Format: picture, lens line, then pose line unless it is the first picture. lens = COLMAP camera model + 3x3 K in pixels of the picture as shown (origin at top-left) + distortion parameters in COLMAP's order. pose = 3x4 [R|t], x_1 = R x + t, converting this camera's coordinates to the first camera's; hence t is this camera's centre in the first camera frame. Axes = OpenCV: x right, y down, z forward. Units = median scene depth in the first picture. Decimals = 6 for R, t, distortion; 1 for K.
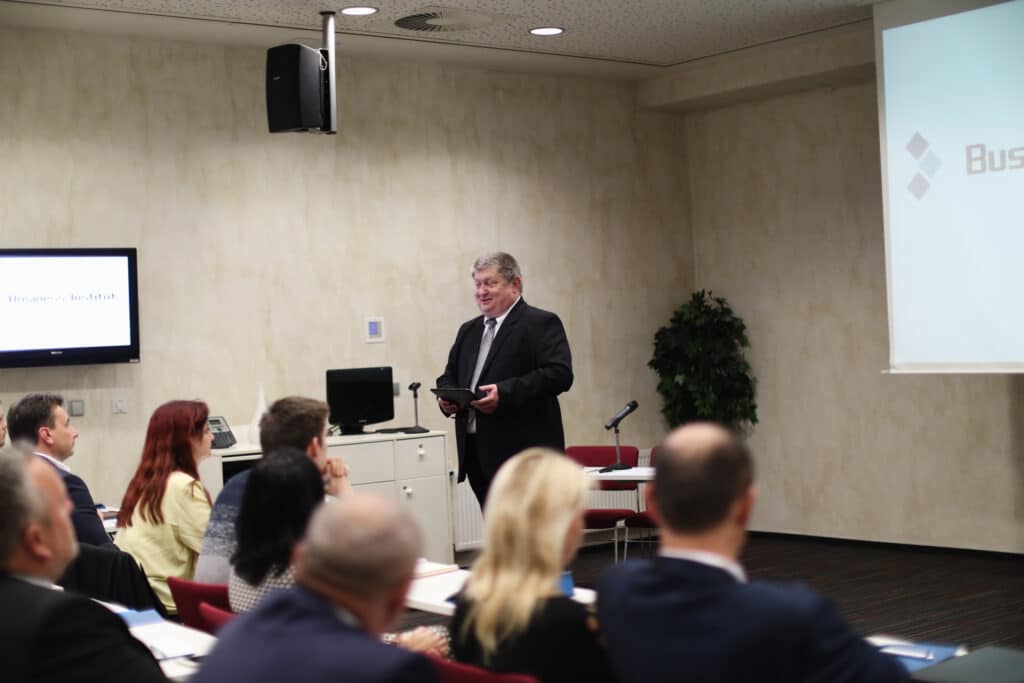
lens RADIAL K [[1445.6, 0, 512.0], [0, 1445.6, 341.5], [0, 0, 1]] dist [-0.141019, 0.112815]
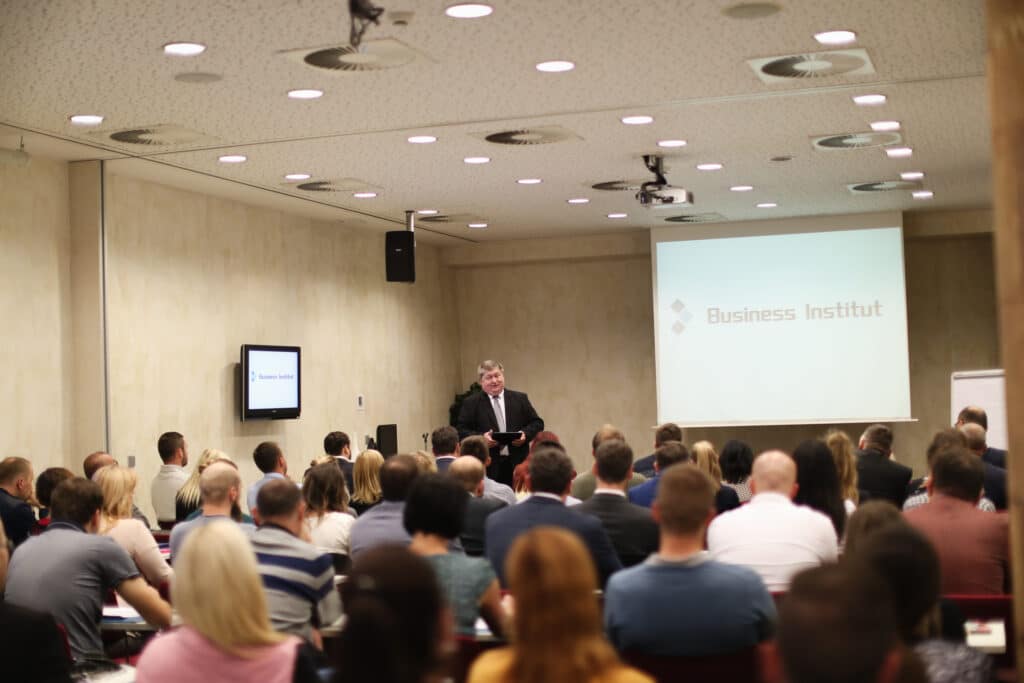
lens RADIAL K [[1445.6, 0, 512.0], [0, 1445.6, 341.5], [0, 0, 1]] dist [-0.141019, 0.112815]
pose [[0.841650, 0.035409, 0.538861, -0.857321], [0.001281, 0.997714, -0.067561, 0.034810], [-0.540022, 0.057553, 0.839681, -0.443025]]
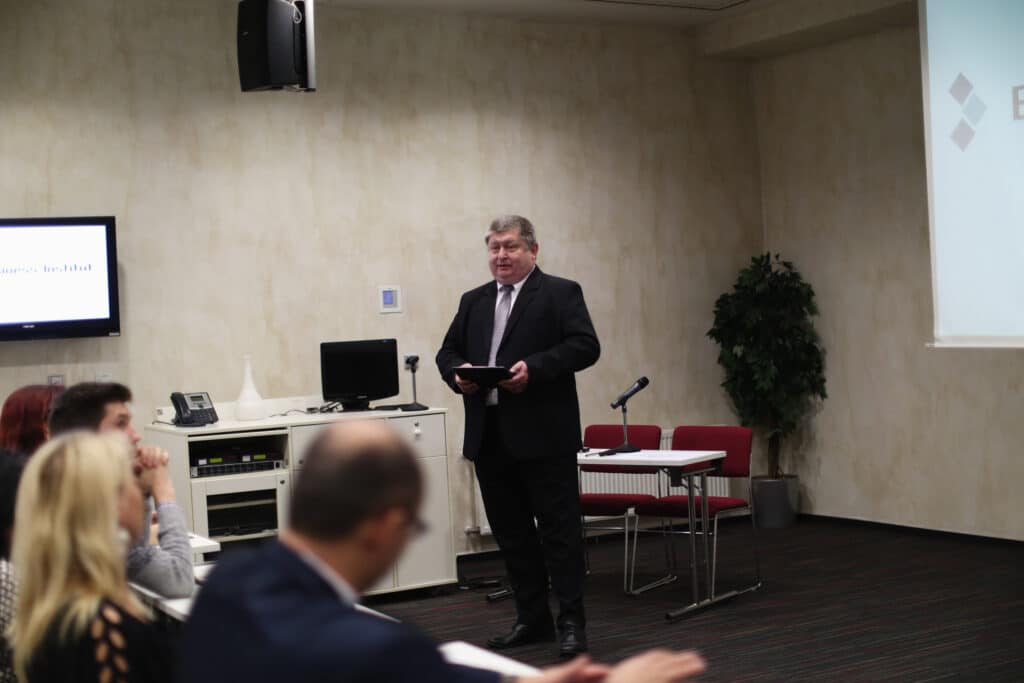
lens RADIAL K [[1445.6, 0, 512.0], [0, 1445.6, 341.5], [0, 0, 1]] dist [-0.141019, 0.112815]
pose [[0.989816, -0.000303, -0.142353, 0.125131], [0.004122, 0.999640, 0.026530, -0.005480], [0.142294, -0.026847, 0.989460, 0.083438]]
